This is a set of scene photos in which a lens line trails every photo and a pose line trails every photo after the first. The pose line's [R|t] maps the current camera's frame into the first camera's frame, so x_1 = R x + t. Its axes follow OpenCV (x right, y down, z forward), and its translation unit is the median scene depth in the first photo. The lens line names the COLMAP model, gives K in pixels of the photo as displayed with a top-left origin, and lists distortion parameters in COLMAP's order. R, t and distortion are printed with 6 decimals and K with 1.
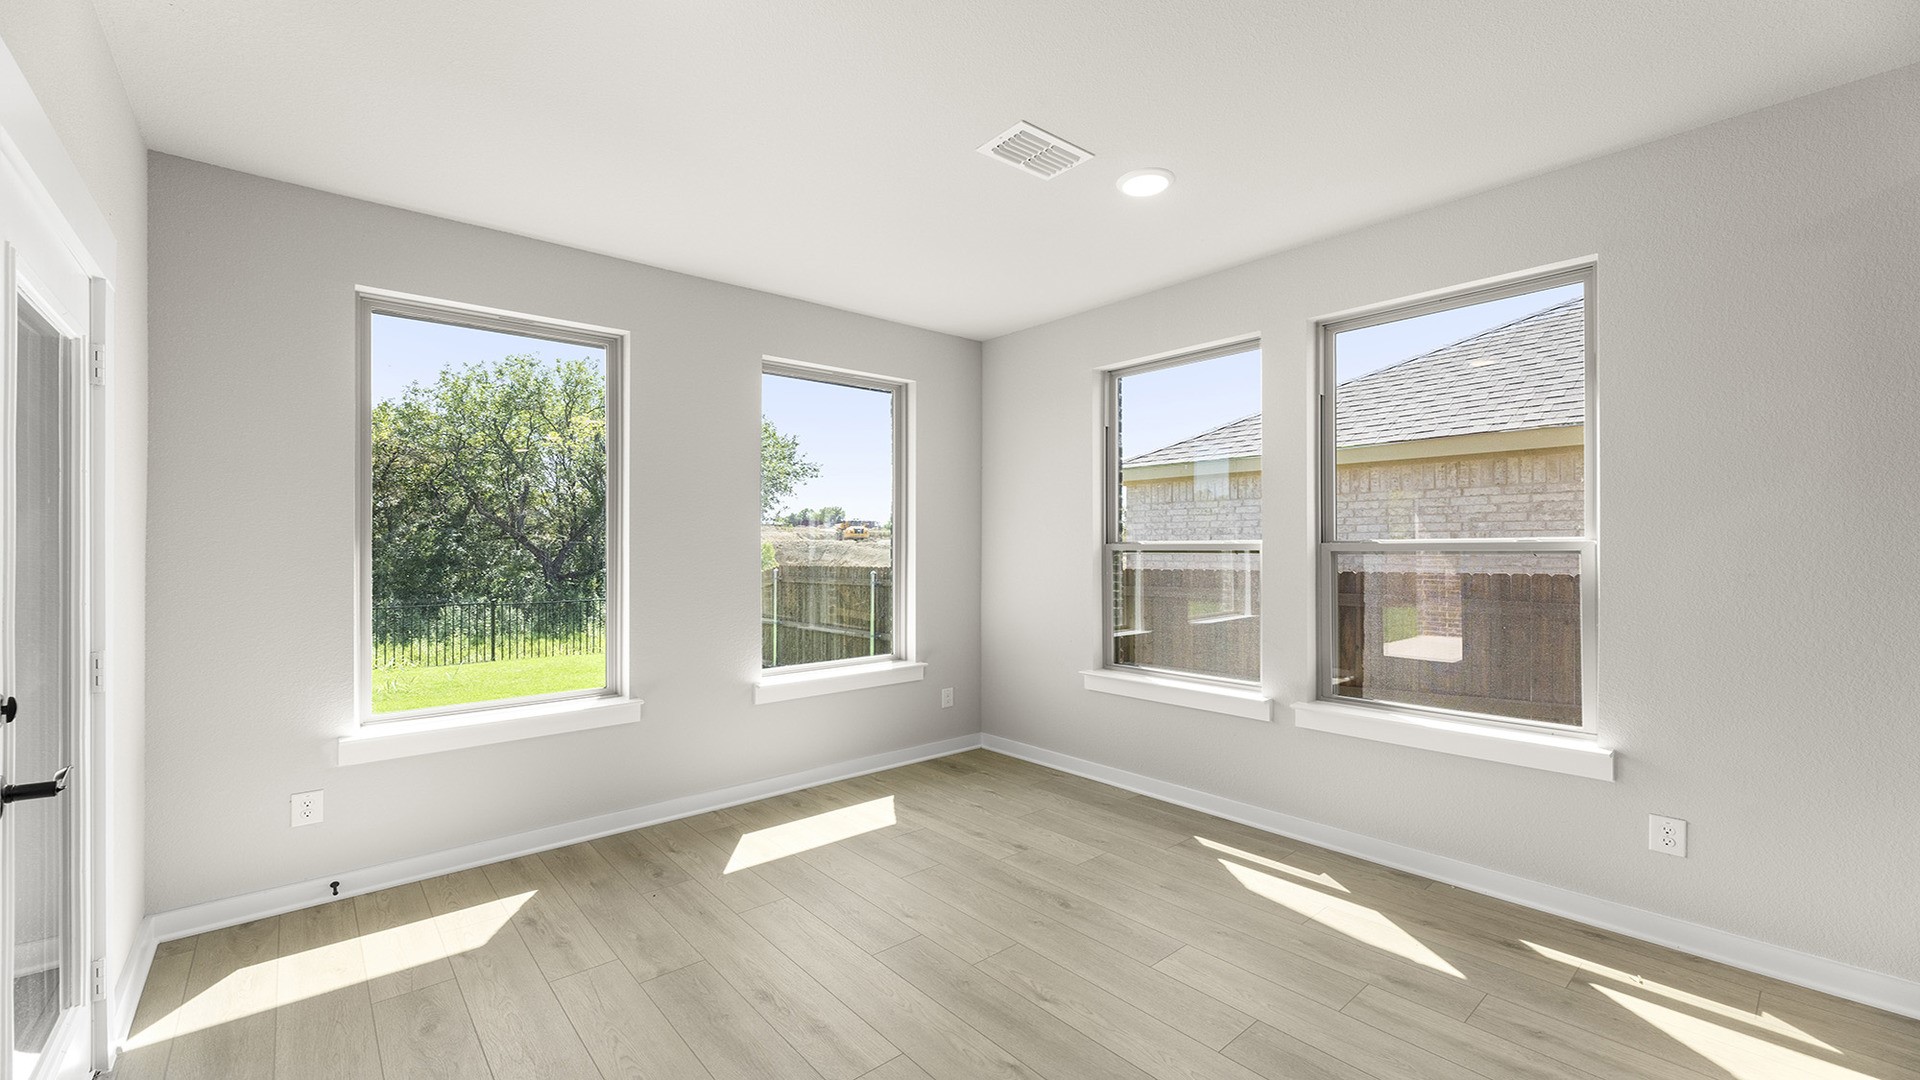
lens RADIAL K [[772.0, 0, 960.0], [0, 772.0, 540.0], [0, 0, 1]] dist [-0.000479, 0.000007]
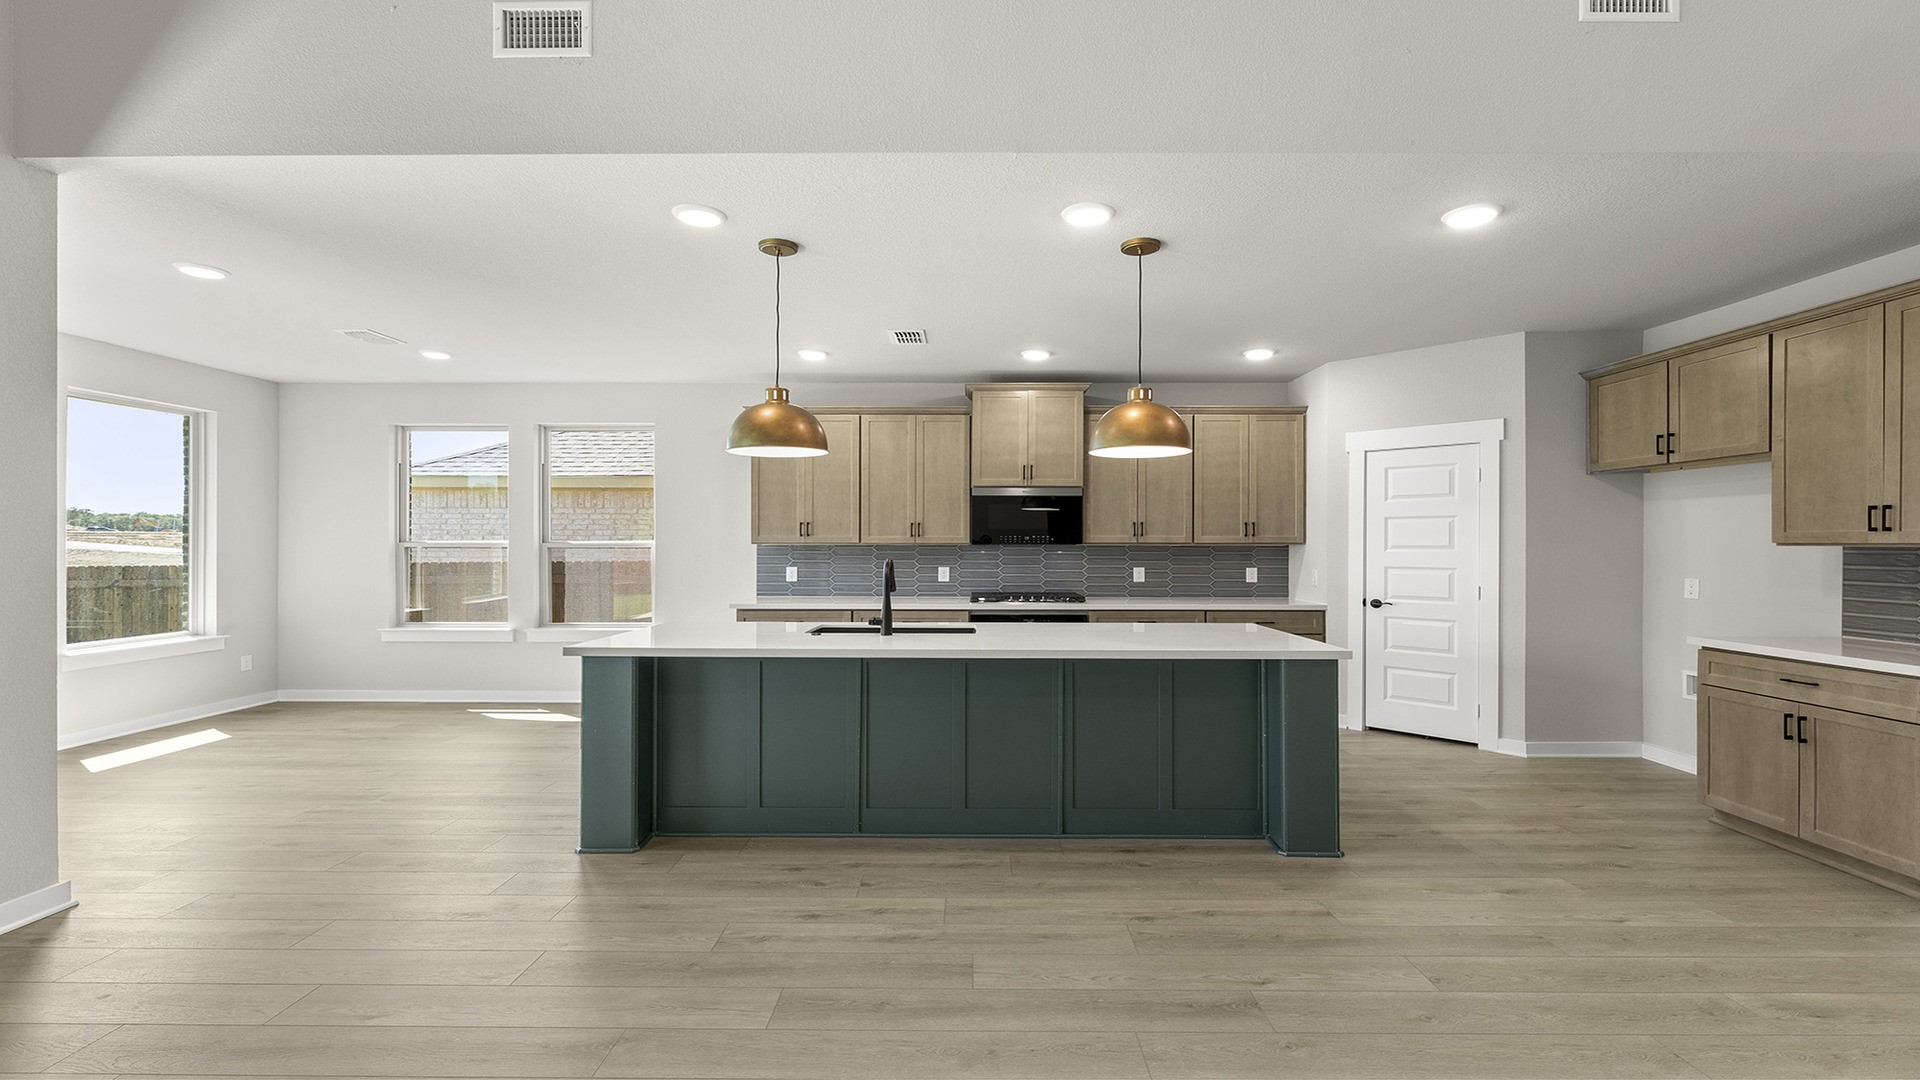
lens RADIAL K [[797.8, 0, 962.9], [0, 797.8, 559.4], [0, 0, 1]] dist [-0.001170, -0.000325]
pose [[0.663179, -0.008377, 0.748414, -0.213648], [-0.010712, 0.999729, 0.020681, -0.005215], [-0.748384, -0.021732, 0.662910, -0.740549]]
